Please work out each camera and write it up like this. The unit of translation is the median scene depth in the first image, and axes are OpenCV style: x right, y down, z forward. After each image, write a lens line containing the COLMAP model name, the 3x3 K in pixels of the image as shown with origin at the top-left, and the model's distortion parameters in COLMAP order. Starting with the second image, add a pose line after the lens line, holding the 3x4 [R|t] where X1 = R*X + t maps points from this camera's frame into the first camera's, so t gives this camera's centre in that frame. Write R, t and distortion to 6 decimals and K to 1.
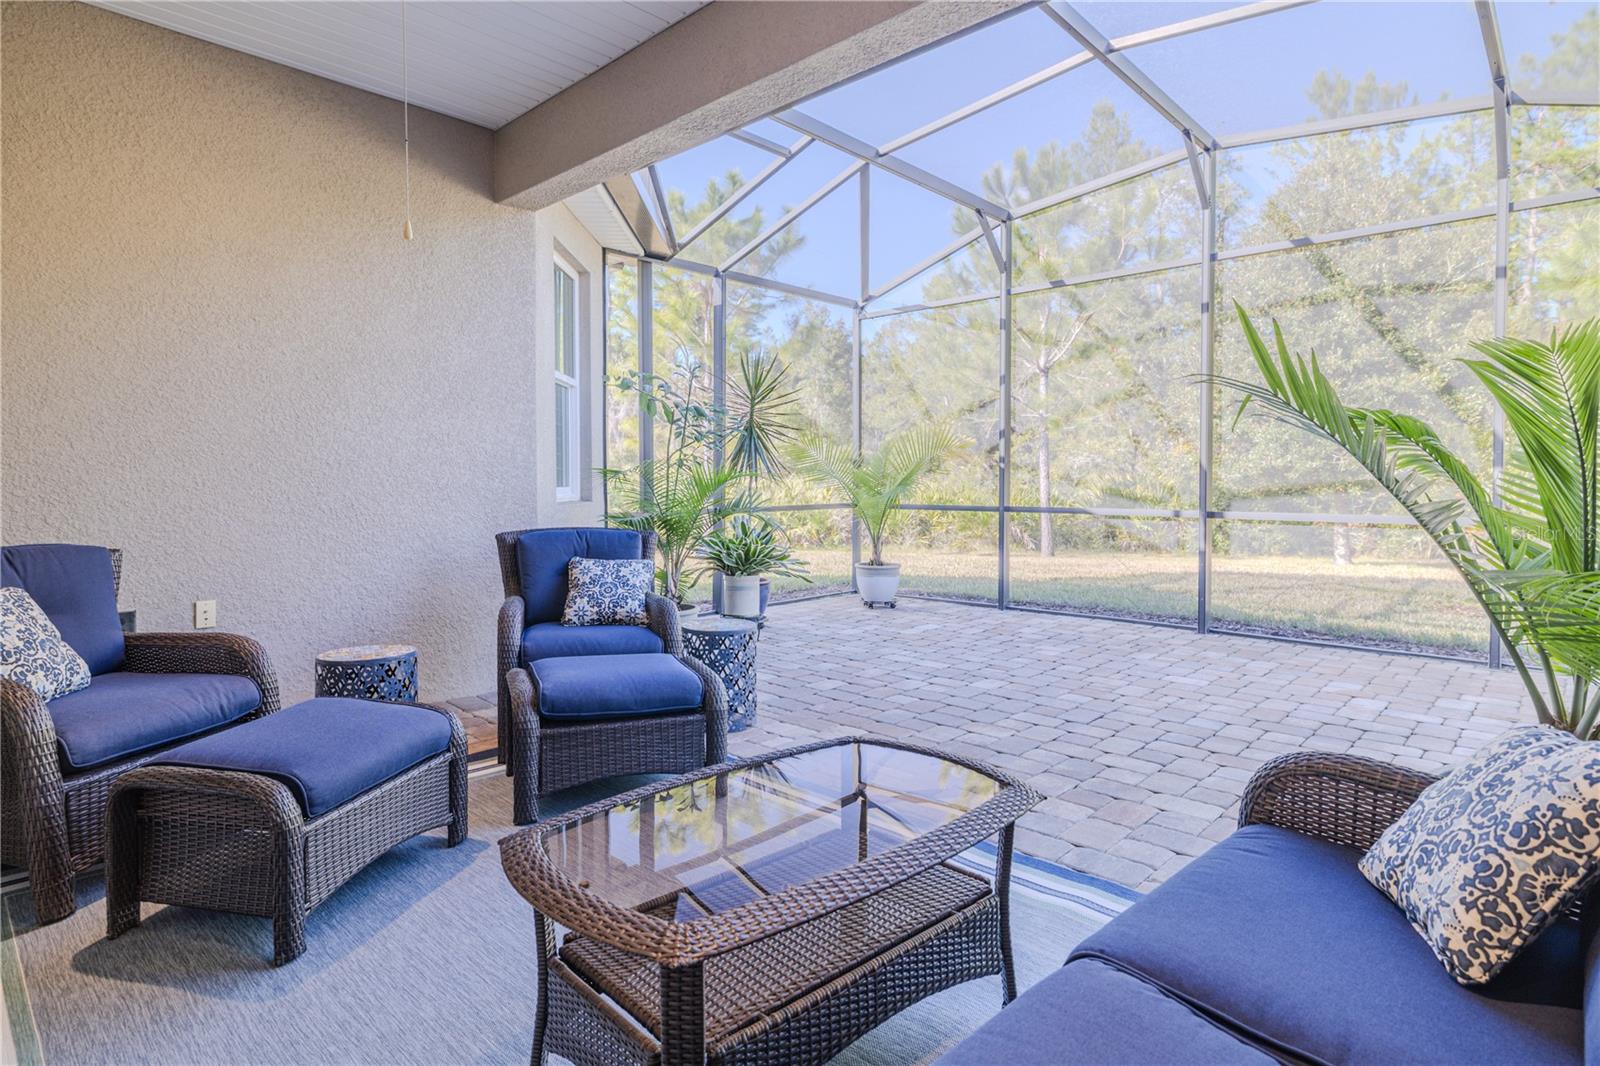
lens RADIAL K [[852.4, 0, 813.7], [0, 852.4, 494.0], [0, 0, 1]] dist [-0.007107, -0.004581]
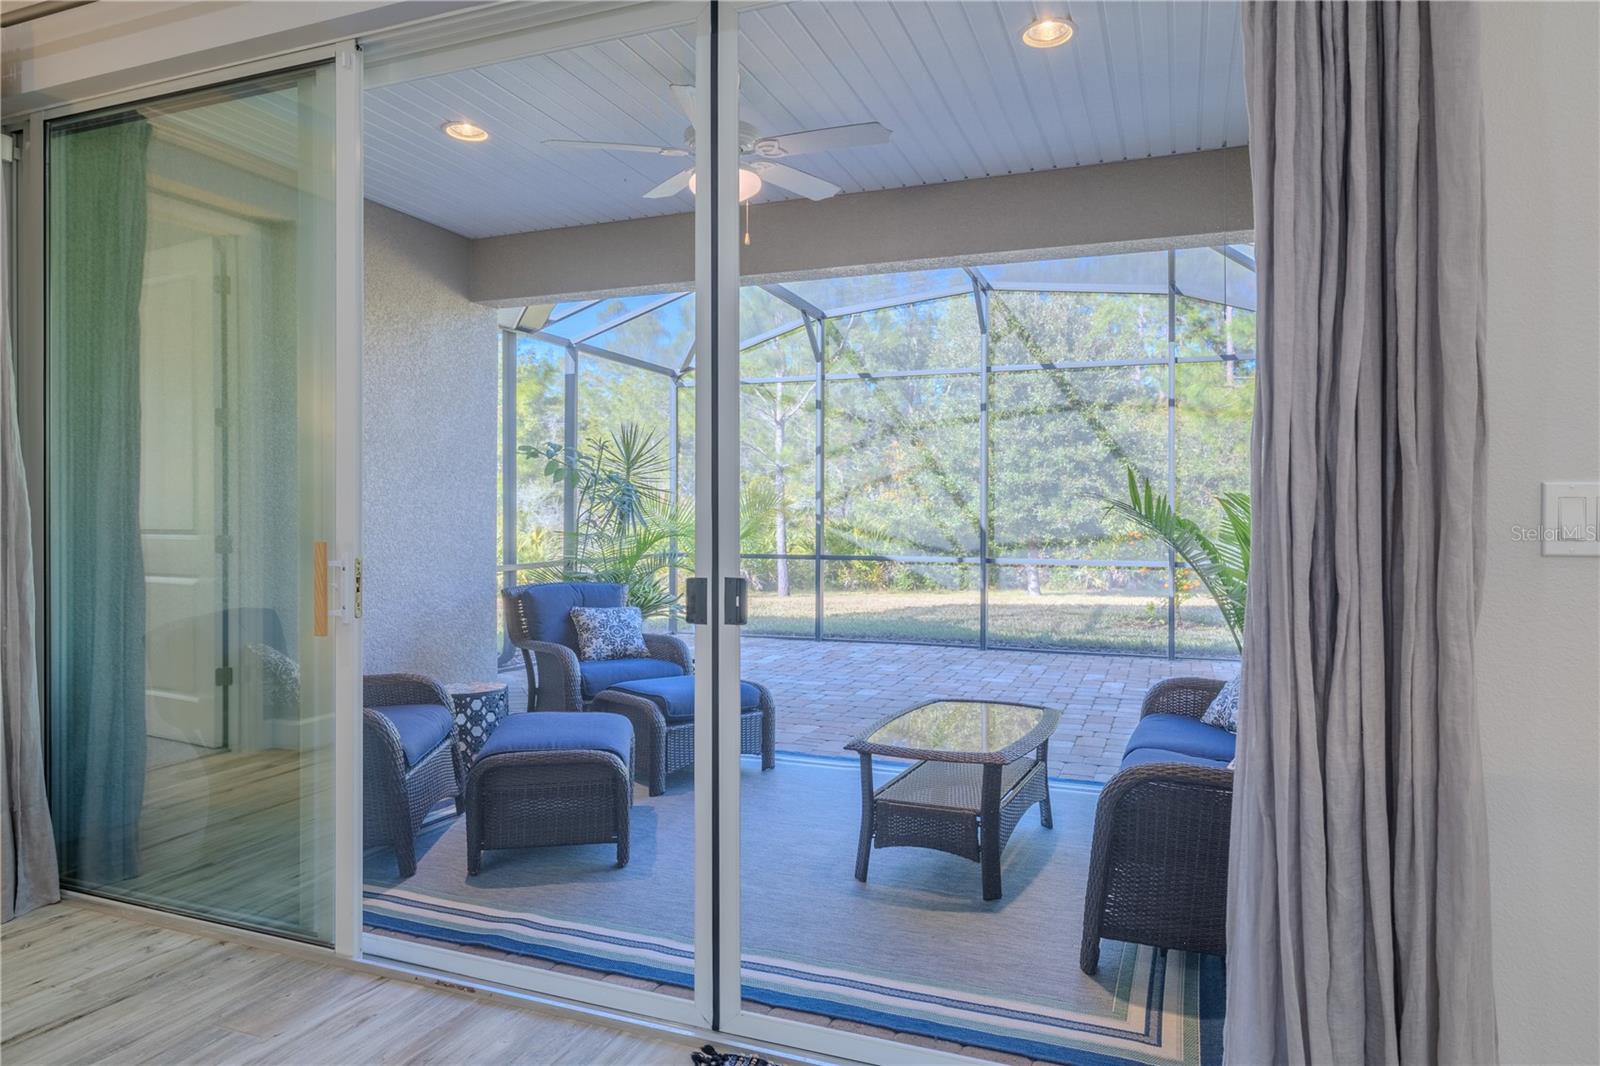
lens RADIAL K [[896.8, 0, 796.8], [0, 896.8, 520.8], [0, 0, 1]] dist [-0.027461, -0.001517]
pose [[0.940807, -0.000665, 0.338943, -0.386702], [0.005587, 0.999893, -0.013547, -0.027634], [-0.338898, 0.014639, 0.940709, -0.295578]]
